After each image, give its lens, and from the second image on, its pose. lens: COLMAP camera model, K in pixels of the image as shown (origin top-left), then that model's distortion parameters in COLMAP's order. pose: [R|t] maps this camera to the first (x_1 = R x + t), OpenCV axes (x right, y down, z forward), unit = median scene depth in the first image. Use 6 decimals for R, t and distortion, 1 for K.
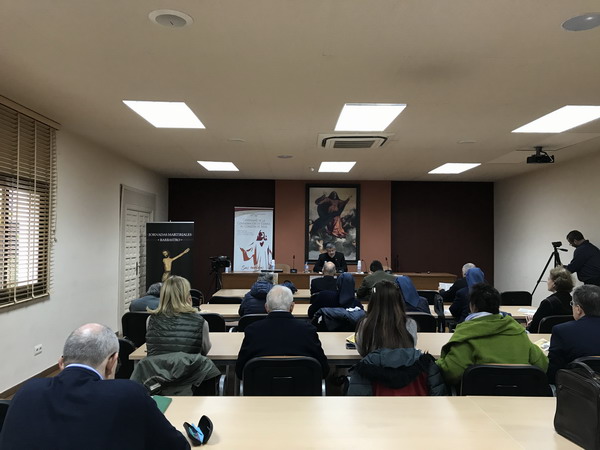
lens RADIAL K [[501.3, 0, 295.9], [0, 501.3, 225.6], [0, 0, 1]] dist [0.028181, -0.049145]
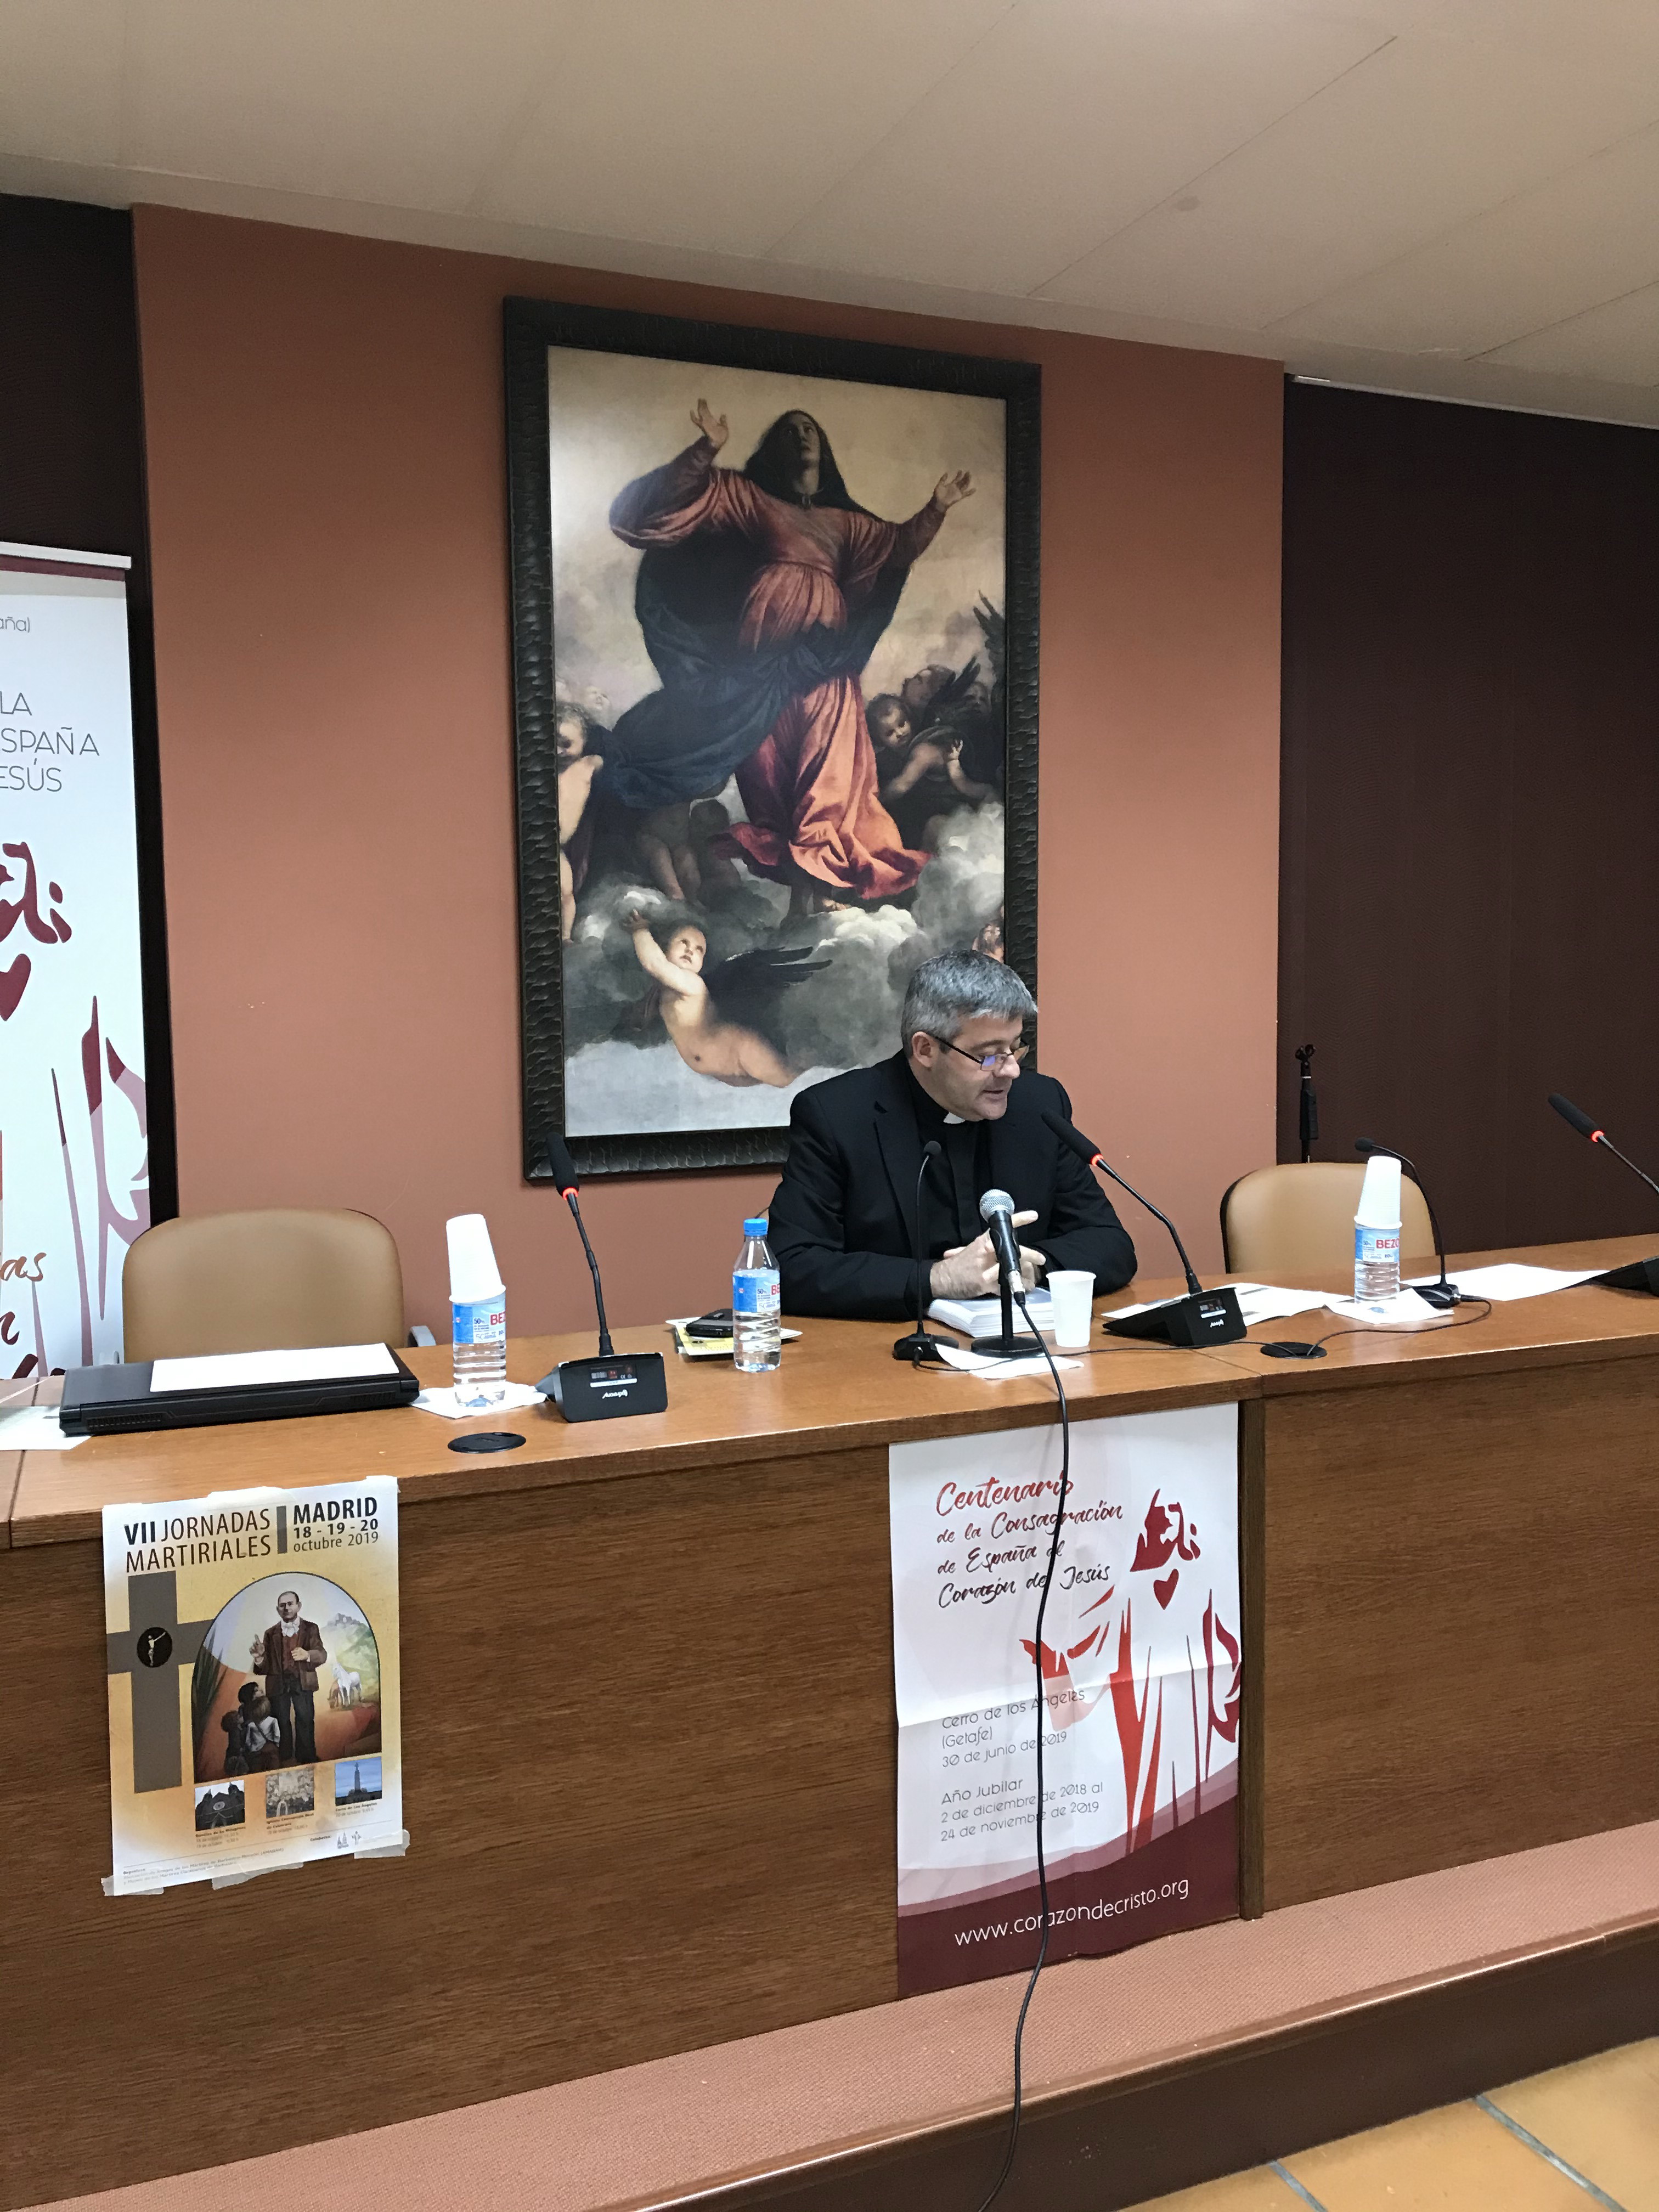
lens RADIAL K [[1848.1, 0, 829.5], [0, 1848.1, 1106.0], [0, 0, 1]] dist [0.028181, -0.049145]
pose [[0.922037, -0.052099, 0.383580, -0.061051], [0.008872, 0.993486, 0.113612, 0.022726], [-0.387000, -0.101351, 0.916493, 0.662470]]
